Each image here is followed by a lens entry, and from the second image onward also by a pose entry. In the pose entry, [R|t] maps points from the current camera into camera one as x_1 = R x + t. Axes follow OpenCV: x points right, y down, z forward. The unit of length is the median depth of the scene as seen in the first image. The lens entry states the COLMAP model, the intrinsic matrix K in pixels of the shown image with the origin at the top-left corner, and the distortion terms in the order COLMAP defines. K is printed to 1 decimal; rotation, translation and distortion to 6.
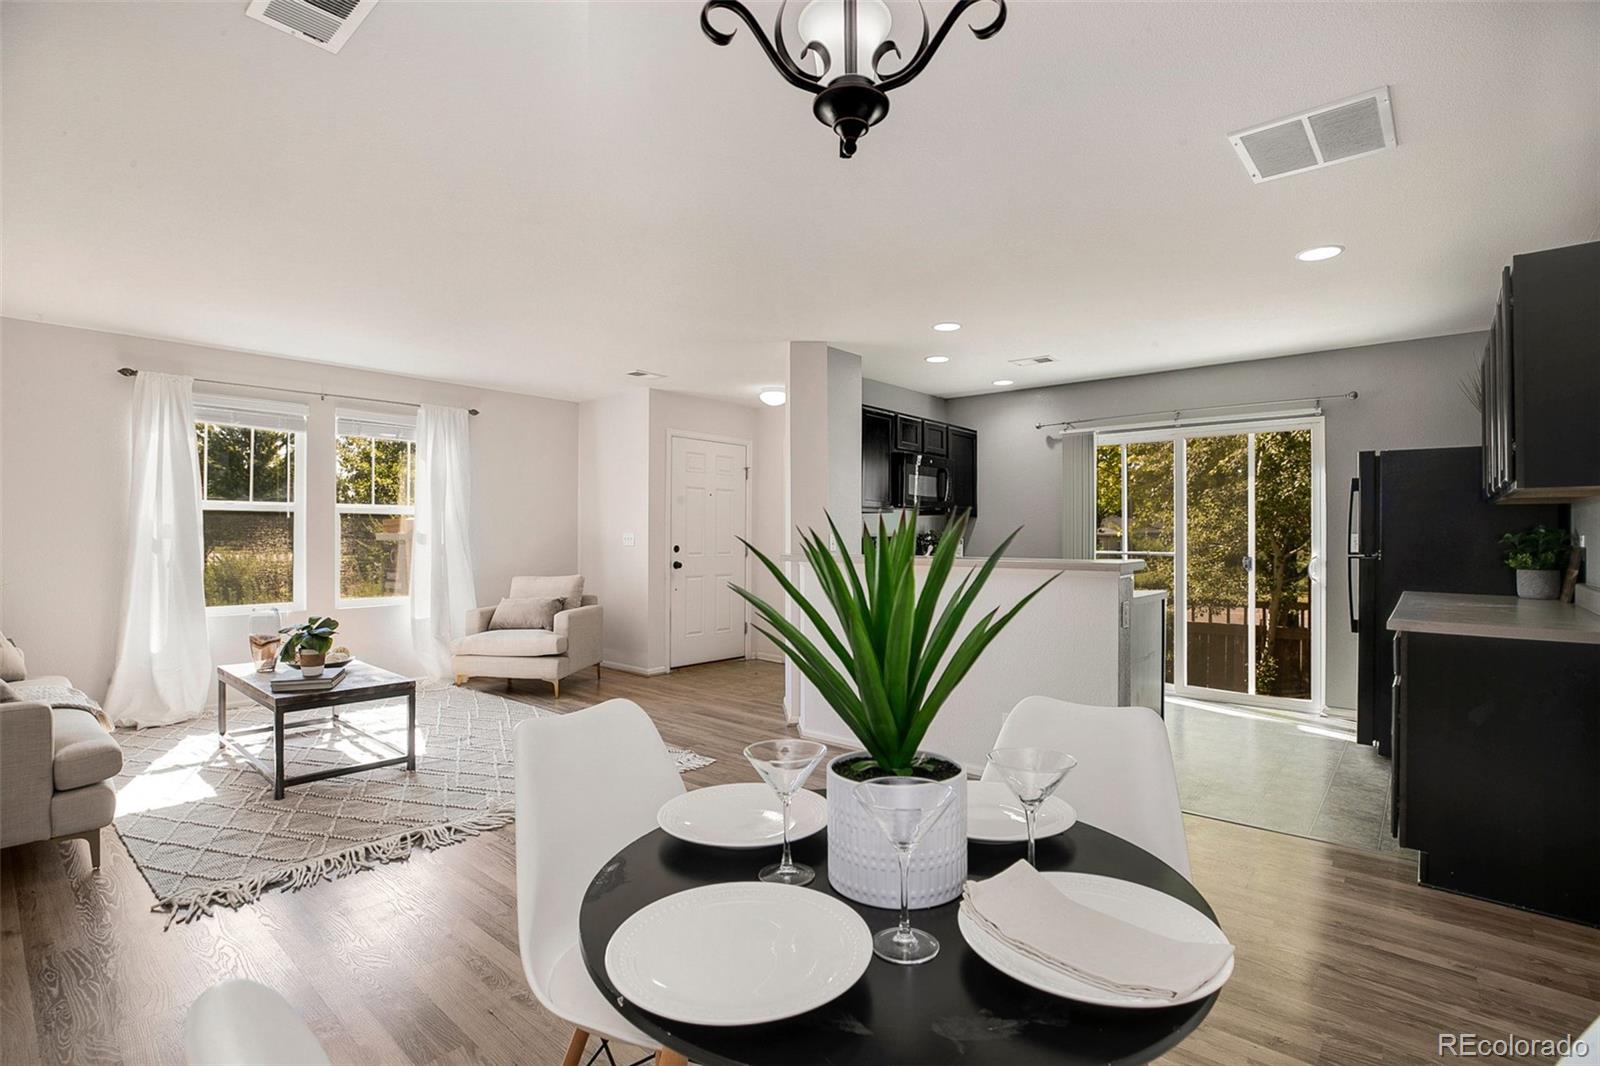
lens RADIAL K [[747.4, 0, 800.0], [0, 747.4, 533.0], [0, 0, 1]] dist [-0.000948, -0.000008]
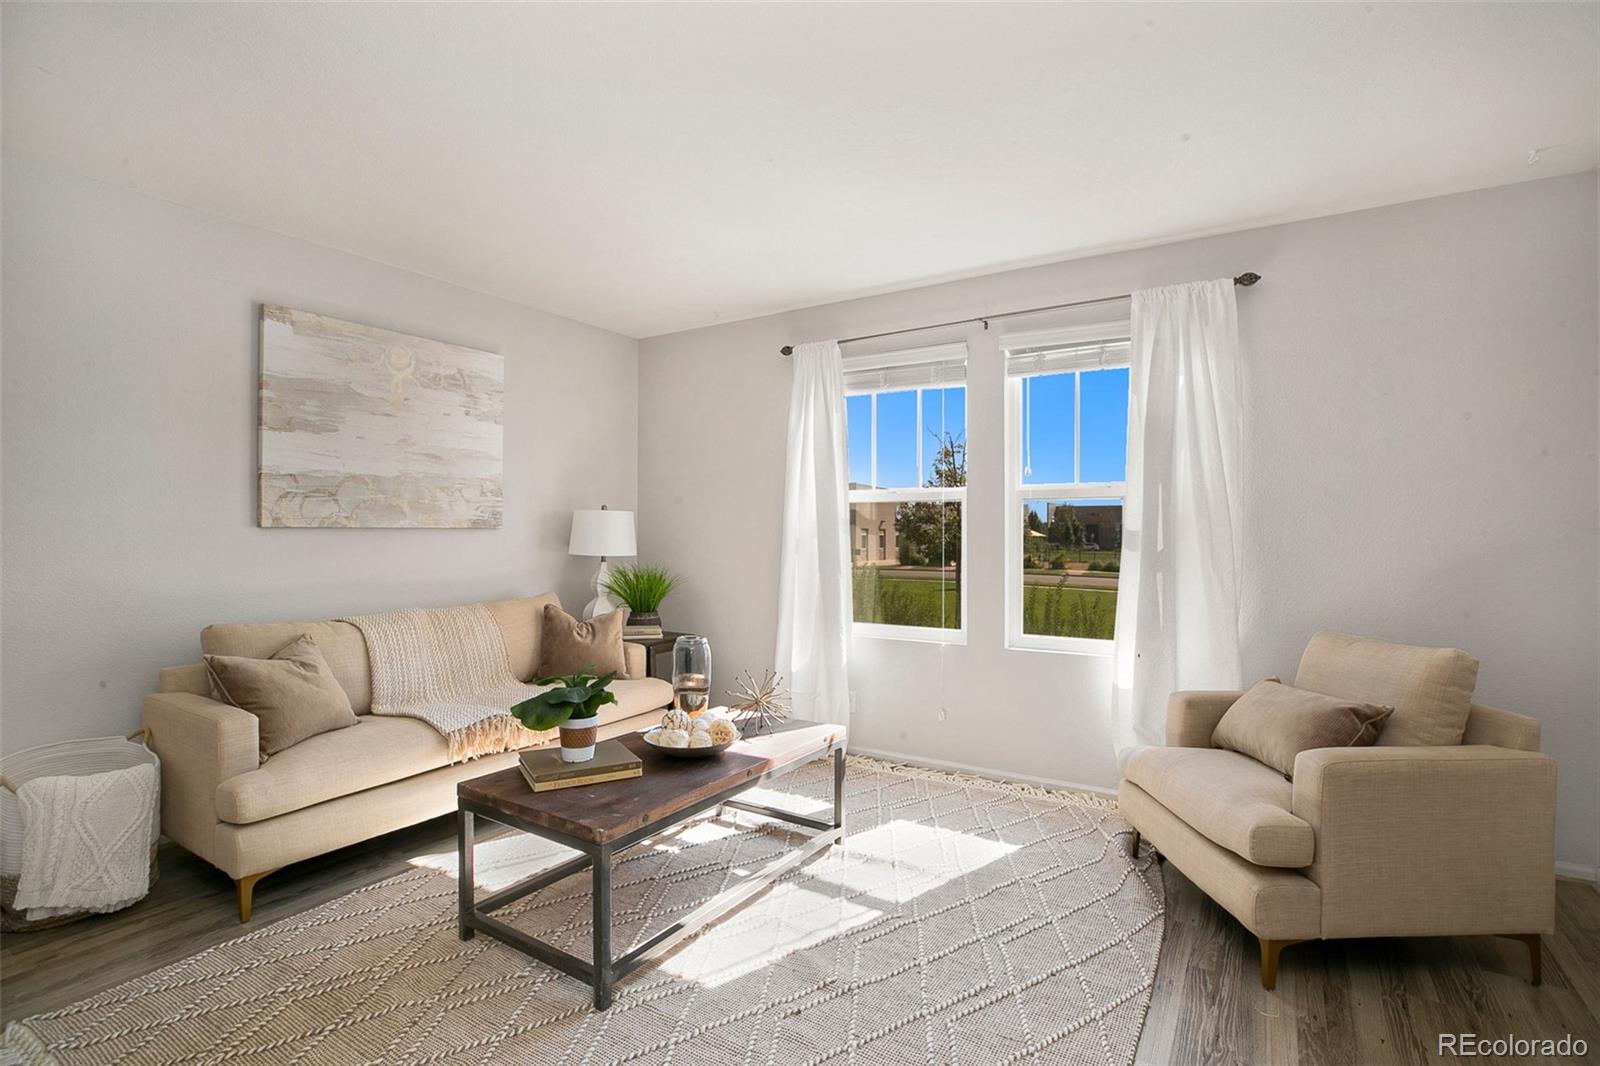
lens RADIAL K [[758.5, 0, 800.0], [0, 758.5, 533.0], [0, 0, 1]] dist [-0.049117, -0.000035]
pose [[0.150018, 0.000371, -0.988683, -0.007809], [0.003280, 0.999994, 0.000873, 0.000536], [0.988678, -0.003374, 0.150016, 0.691591]]
